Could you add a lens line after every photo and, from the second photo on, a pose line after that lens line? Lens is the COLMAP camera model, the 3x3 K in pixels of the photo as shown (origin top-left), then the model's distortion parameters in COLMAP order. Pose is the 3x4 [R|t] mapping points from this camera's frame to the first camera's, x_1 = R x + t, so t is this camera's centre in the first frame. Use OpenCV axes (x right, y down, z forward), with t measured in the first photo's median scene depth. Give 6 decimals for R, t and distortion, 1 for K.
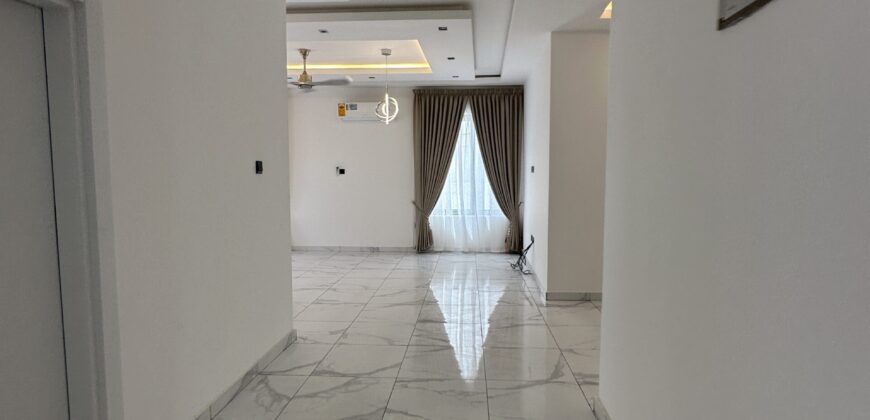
lens RADIAL K [[464.0, 0, 438.7], [0, 464.0, 211.7], [0, 0, 1]] dist [-0.000652, -0.000443]
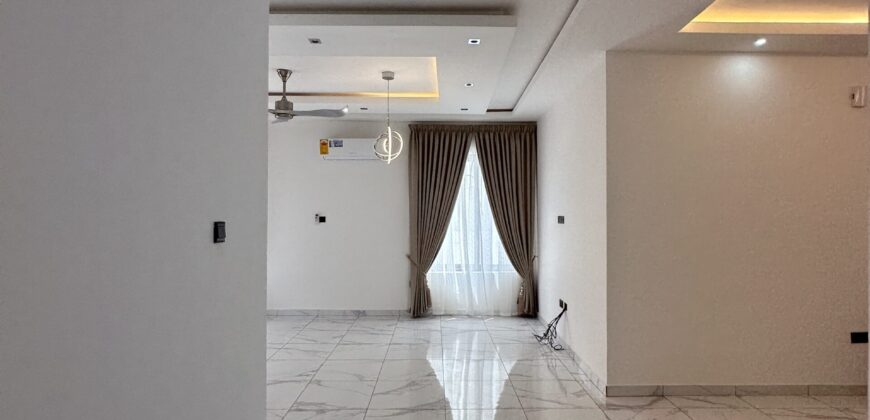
lens RADIAL K [[464.0, 0, 438.7], [0, 464.0, 211.7], [0, 0, 1]] dist [-0.000652, -0.000443]
pose [[0.997464, 0.002200, 0.071137, -0.061345], [0.003964, 0.996253, -0.086395, -0.028887], [-0.071061, 0.086458, 0.993718, 0.159115]]
